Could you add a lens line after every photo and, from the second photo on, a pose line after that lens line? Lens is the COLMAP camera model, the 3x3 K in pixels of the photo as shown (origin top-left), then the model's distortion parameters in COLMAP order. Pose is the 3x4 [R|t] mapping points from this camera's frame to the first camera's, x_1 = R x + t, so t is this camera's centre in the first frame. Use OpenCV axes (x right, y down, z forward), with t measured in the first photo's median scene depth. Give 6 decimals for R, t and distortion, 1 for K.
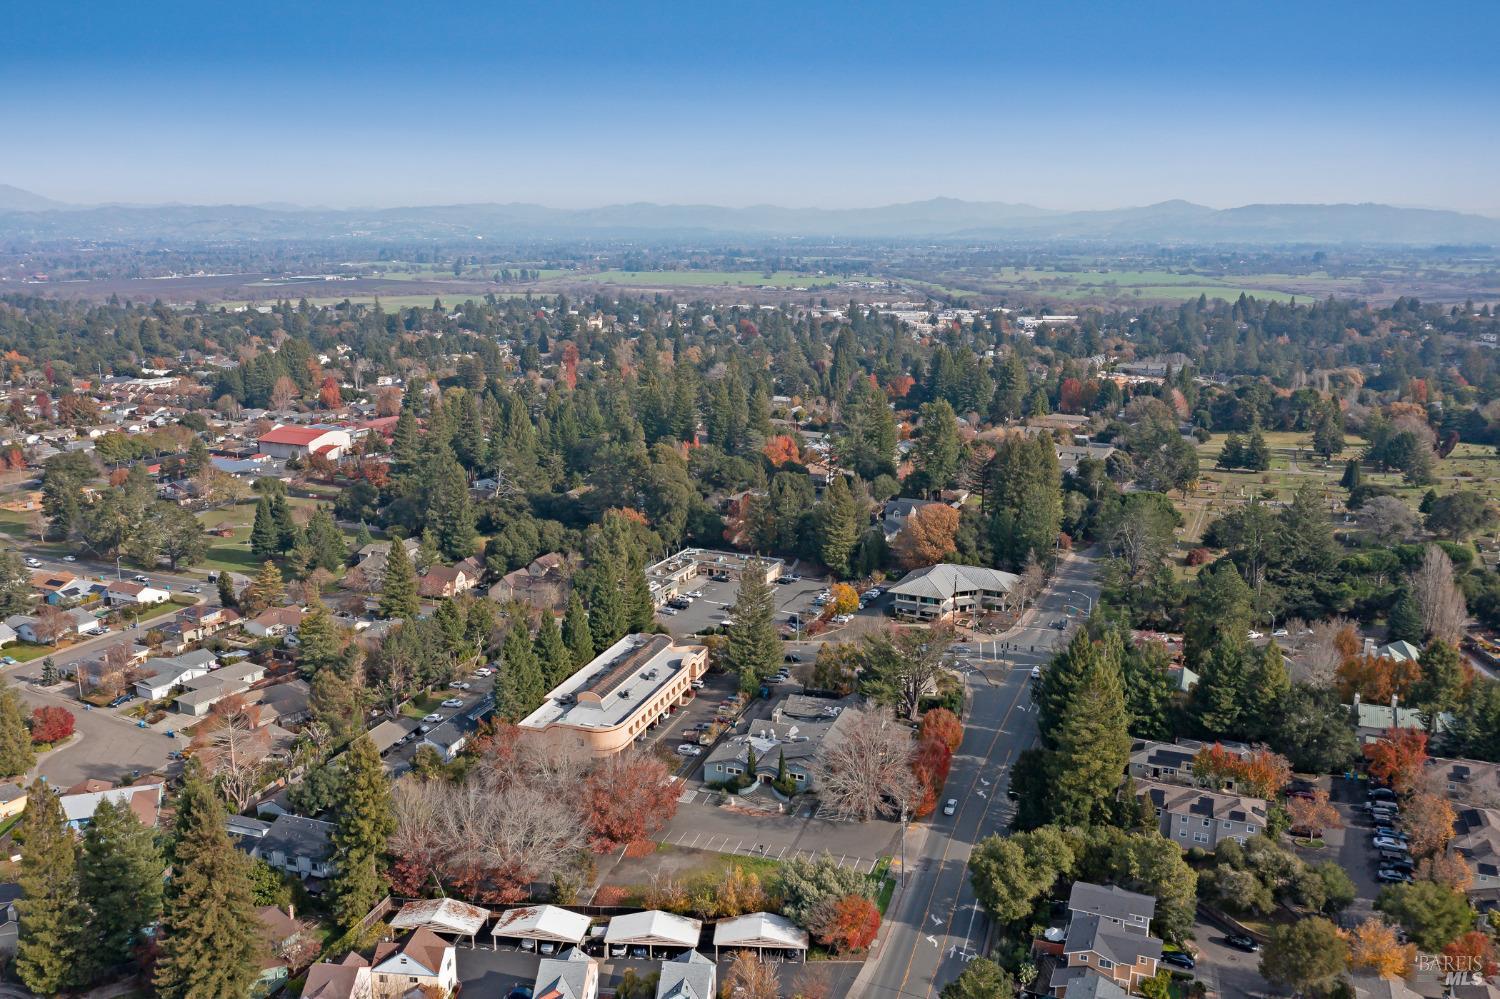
lens RADIAL K [[1191.4, 0, 749.0], [0, 1191.4, 501.7], [0, 0, 1]] dist [0.000739, 0.002474]
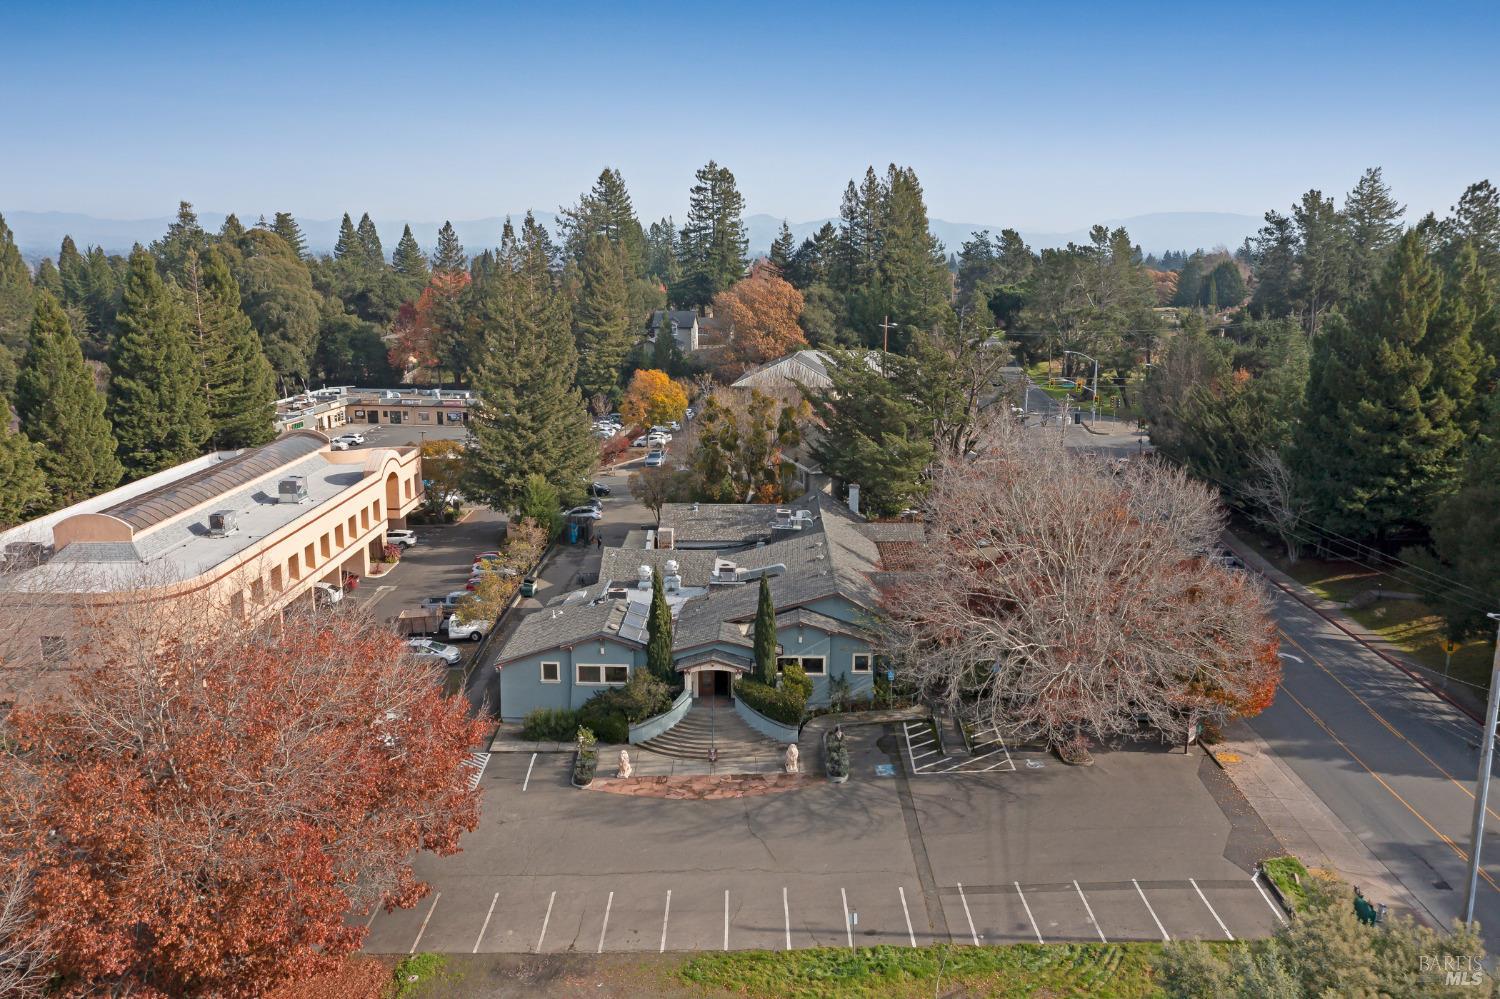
lens RADIAL K [[1191.4, 0, 748.3], [0, 1191.4, 494.6], [0, 0, 1]] dist [0.000739, 0.002474]
pose [[0.946960, -0.062938, 0.315127, -0.070601], [0.068910, 0.997592, -0.007834, 0.180552], [-0.313875, 0.029134, 0.949017, 0.674679]]
